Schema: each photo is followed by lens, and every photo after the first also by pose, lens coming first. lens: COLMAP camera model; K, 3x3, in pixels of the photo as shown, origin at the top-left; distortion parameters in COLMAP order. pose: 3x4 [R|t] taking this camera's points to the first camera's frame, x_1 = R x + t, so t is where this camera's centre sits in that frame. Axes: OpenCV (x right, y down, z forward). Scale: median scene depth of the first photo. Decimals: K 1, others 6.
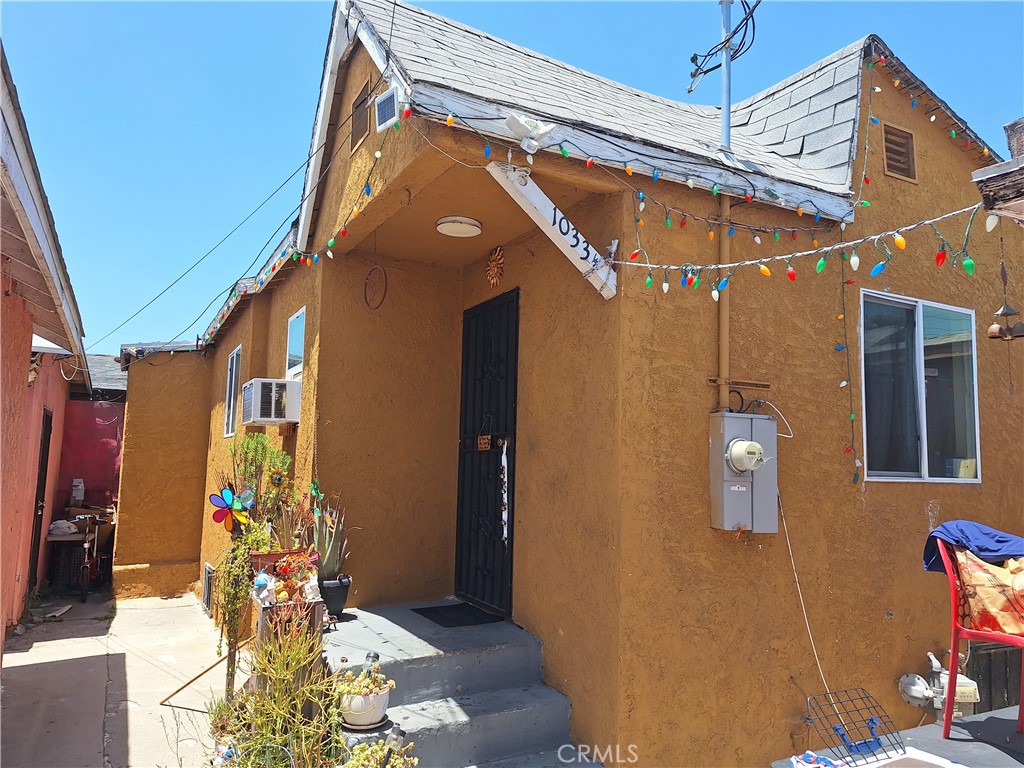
lens RADIAL K [[720.4, 0, 514.5], [0, 720.4, 385.2], [0, 0, 1]] dist [0.002076, -0.001023]
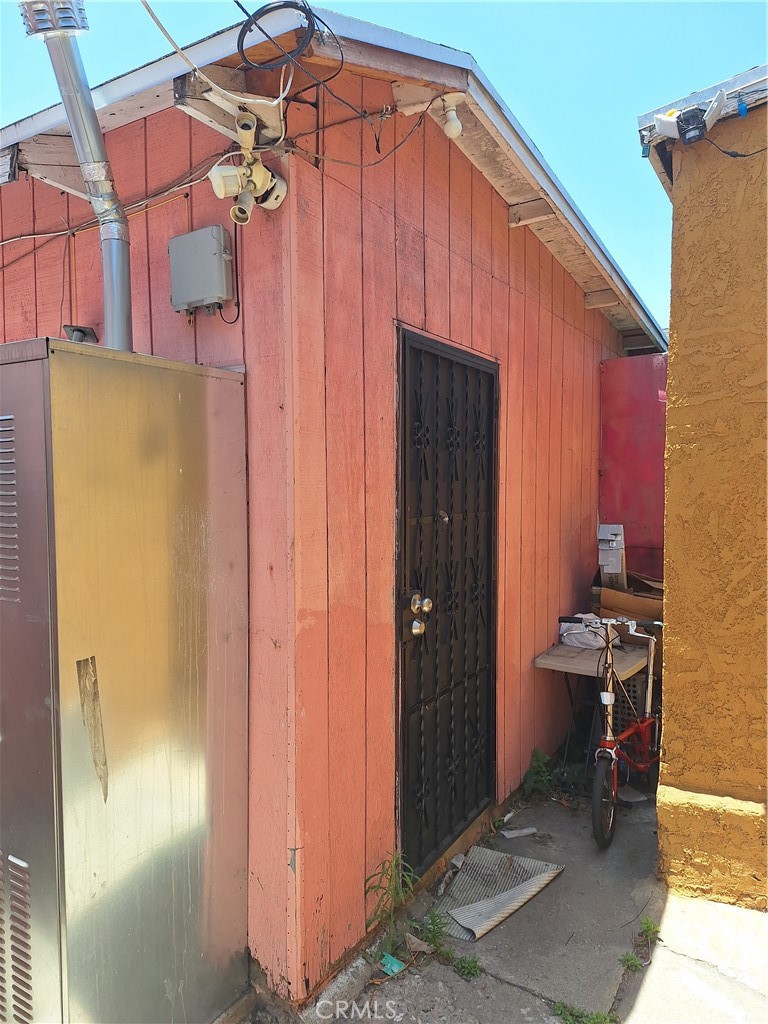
lens RADIAL K [[720.4, 0, 387.9], [0, 720.4, 514.3], [0, 0, 1]] dist [0.002076, -0.001023]
pose [[0.497066, 0.013580, -0.867607, -0.318855], [0.106261, 0.991399, 0.076396, 0.081862], [0.861182, -0.130167, 0.491348, 0.722681]]
